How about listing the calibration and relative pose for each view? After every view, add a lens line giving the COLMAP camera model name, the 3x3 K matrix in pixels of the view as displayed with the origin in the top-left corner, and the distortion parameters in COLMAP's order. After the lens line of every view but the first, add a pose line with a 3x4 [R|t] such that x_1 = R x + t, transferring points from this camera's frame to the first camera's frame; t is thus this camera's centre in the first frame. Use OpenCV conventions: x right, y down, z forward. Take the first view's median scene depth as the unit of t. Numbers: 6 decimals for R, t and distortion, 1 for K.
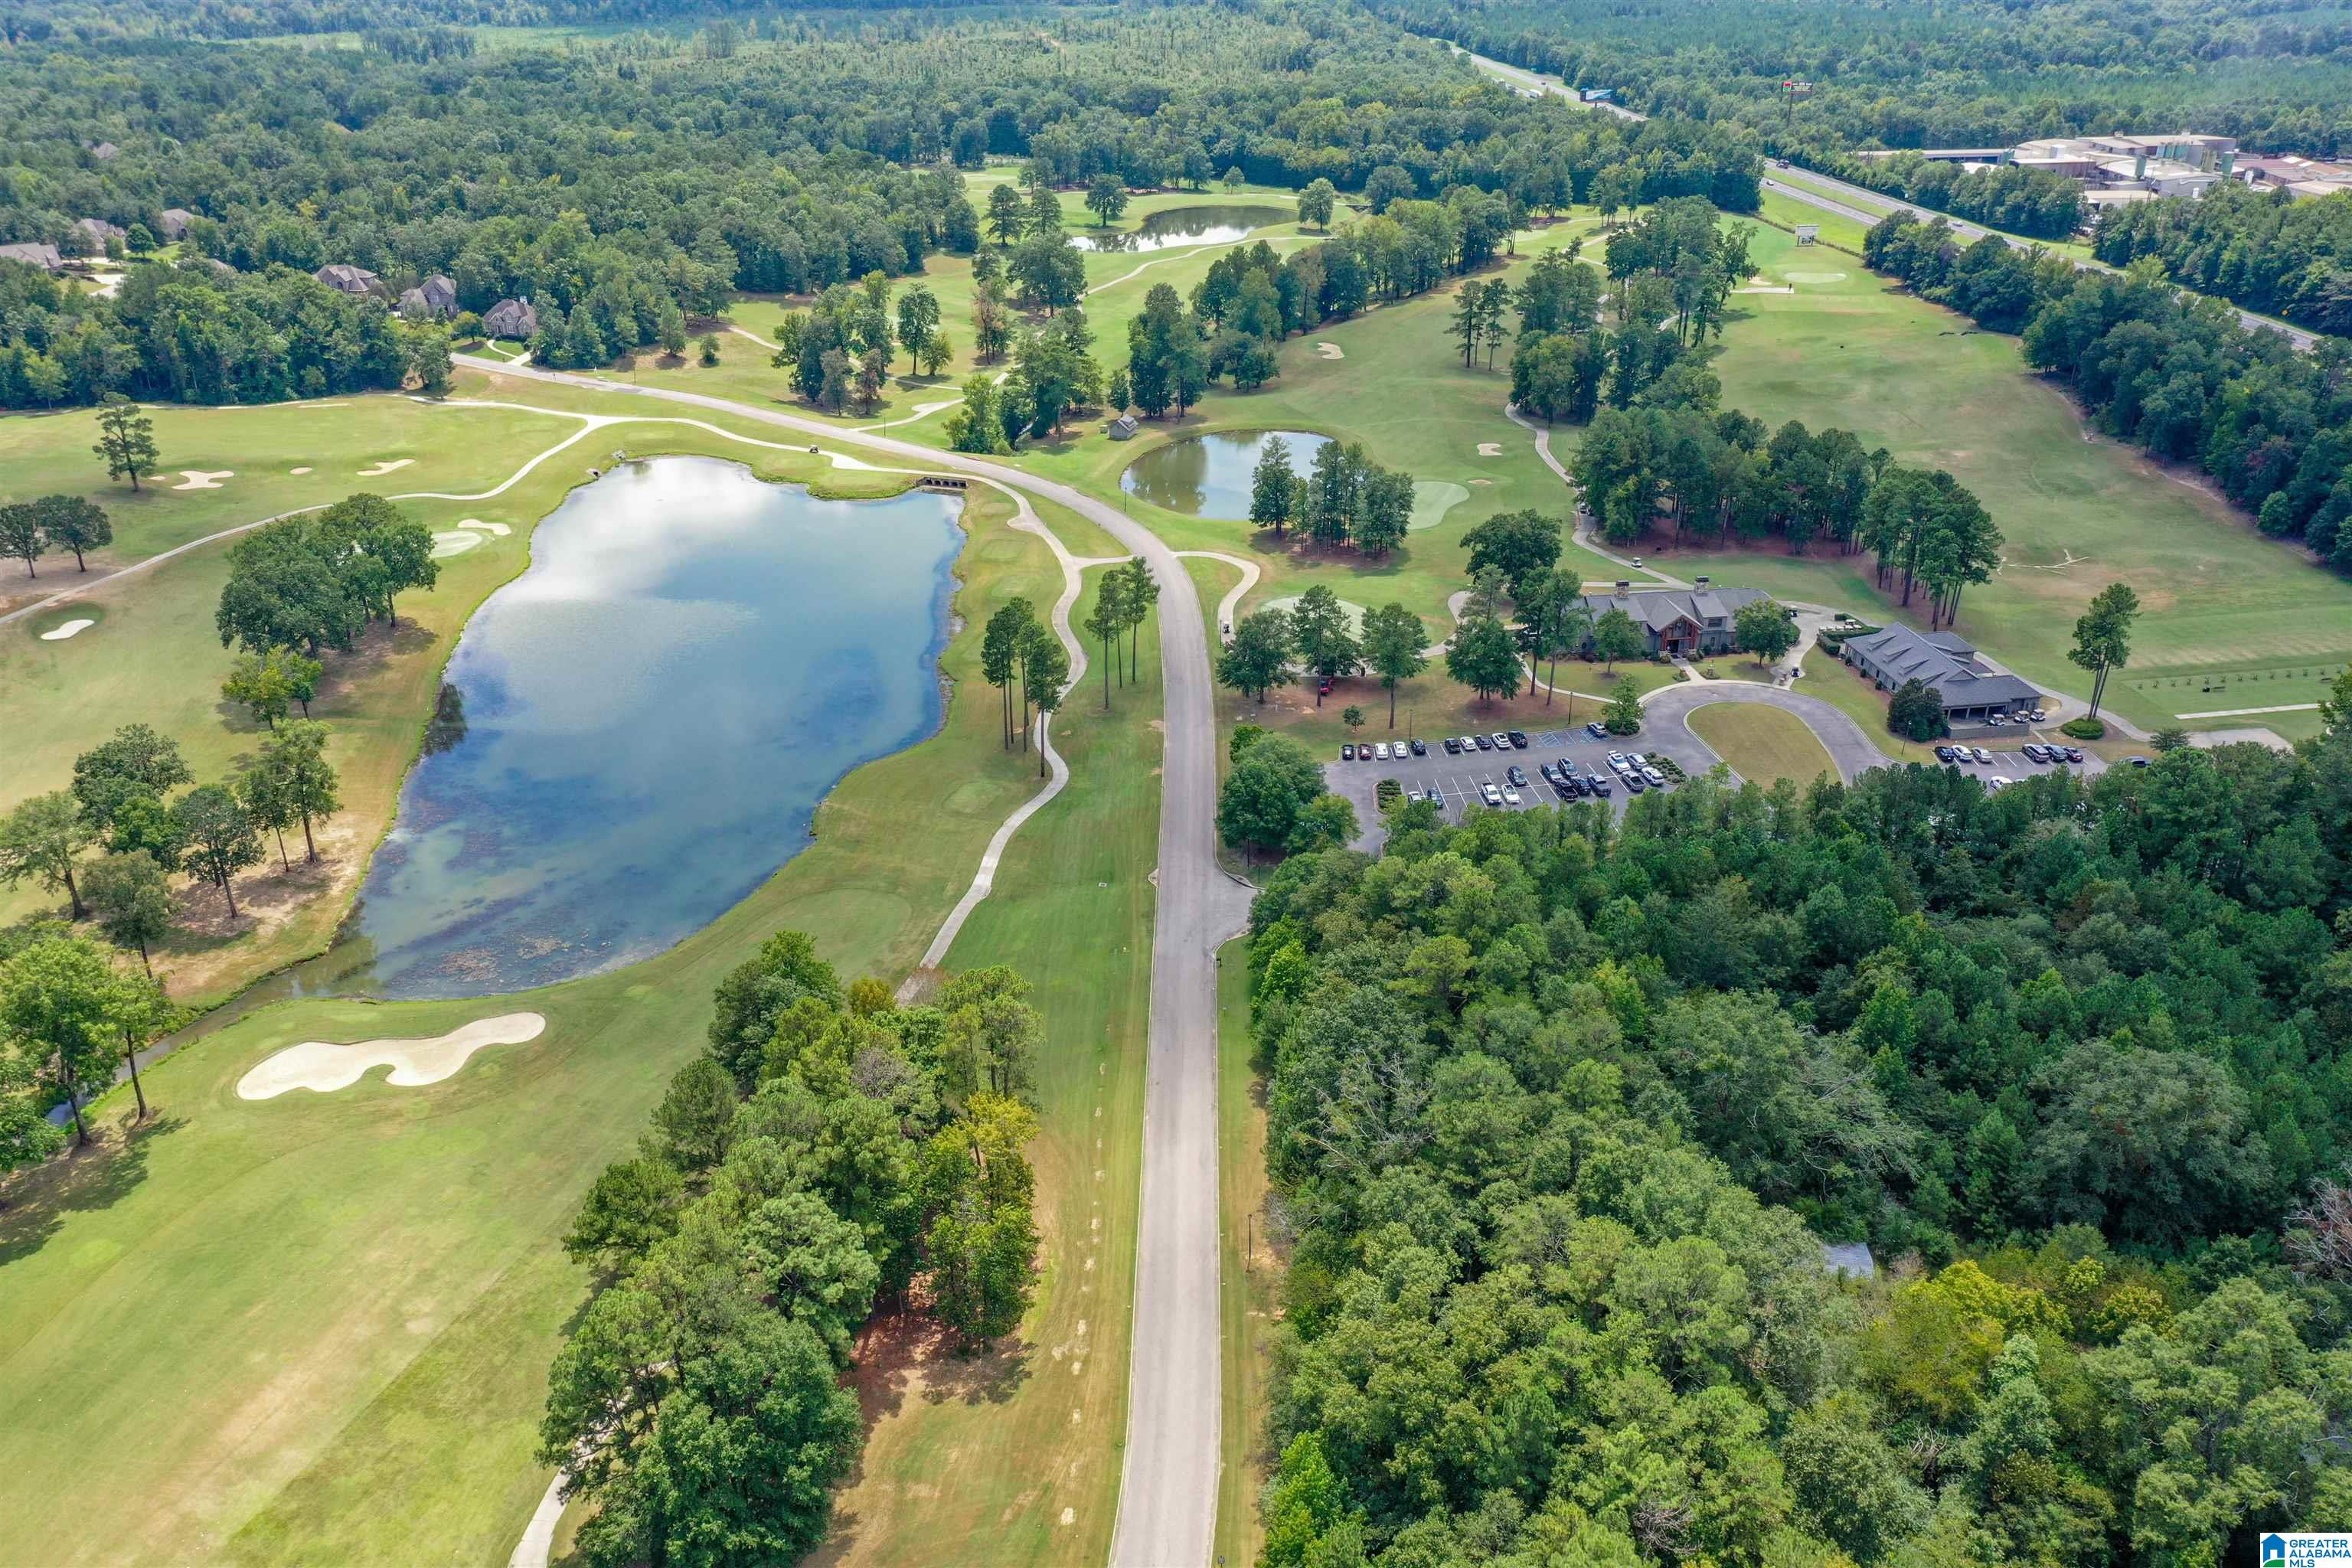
lens RADIAL K [[1851.0, 0, 1176.0], [0, 1851.0, 784.0], [0, 0, 1]] dist [0.009939, -0.004728]
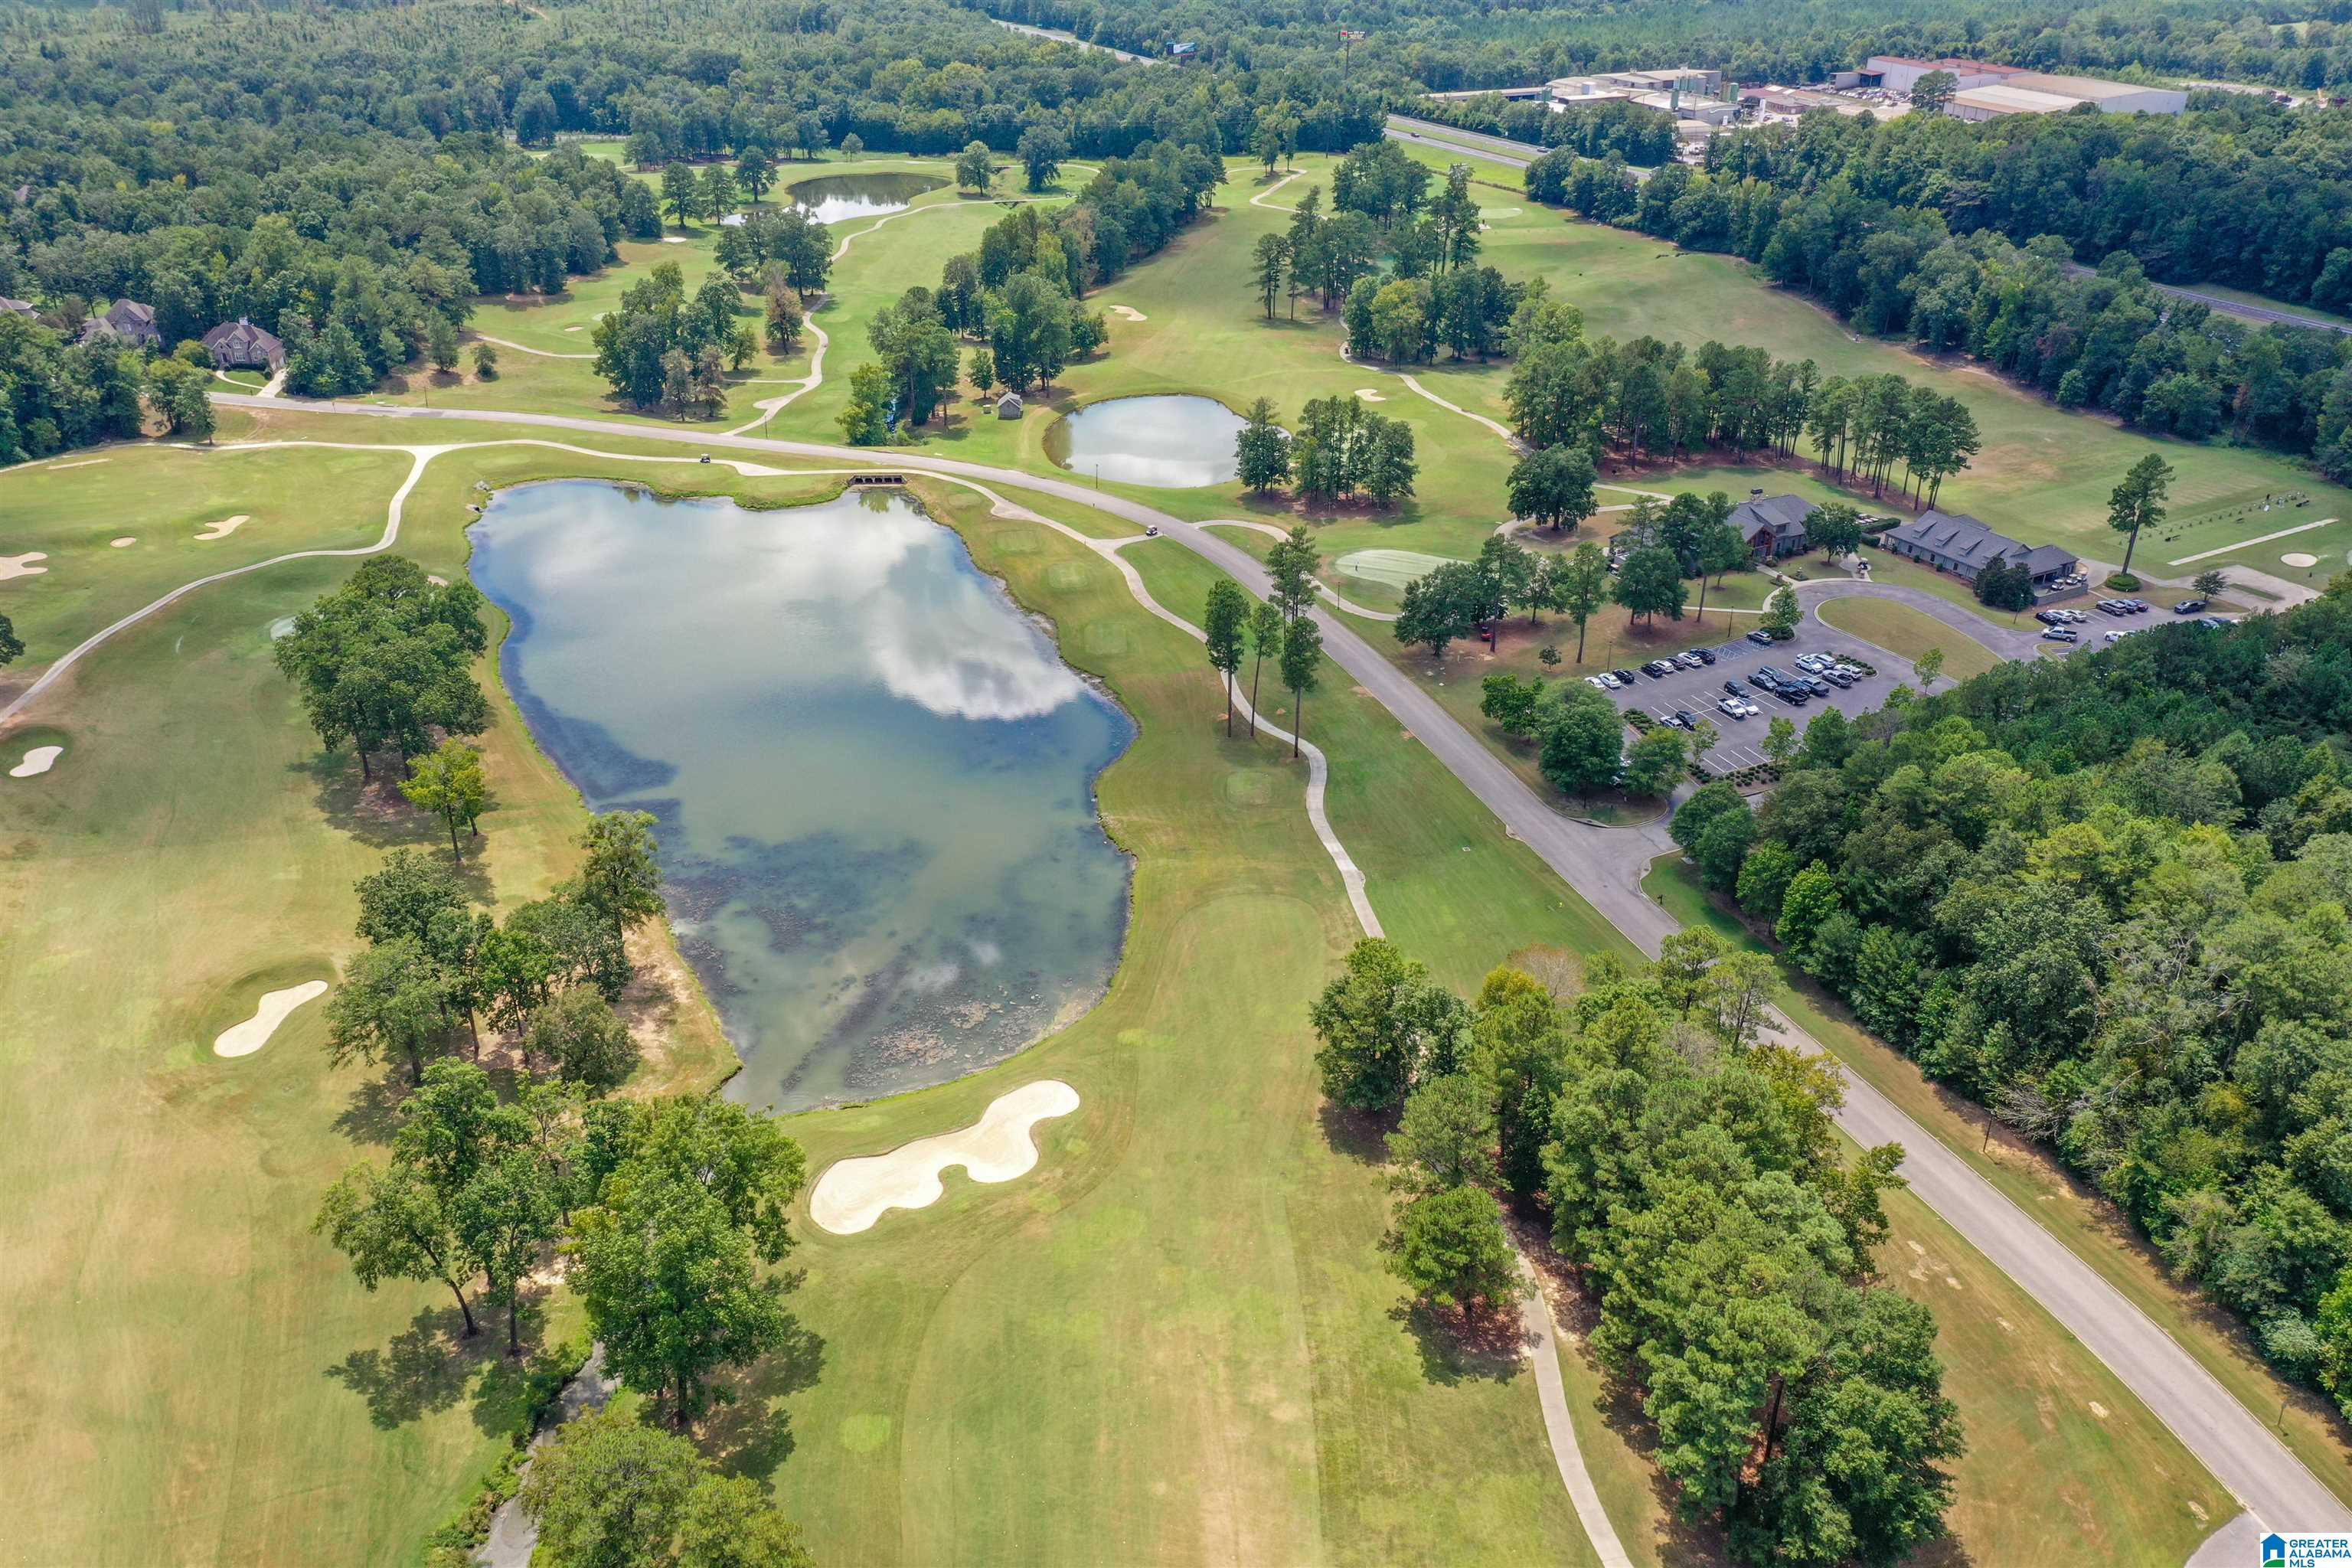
lens RADIAL K [[1851.0, 0, 1176.0], [0, 1851.0, 784.0], [0, 0, 1]] dist [0.009939, -0.004728]
pose [[0.938886, -0.151695, 0.309000, -0.248640], [0.145495, 0.988417, 0.043155, -0.023564], [-0.311968, 0.004440, 0.950082, 0.048411]]
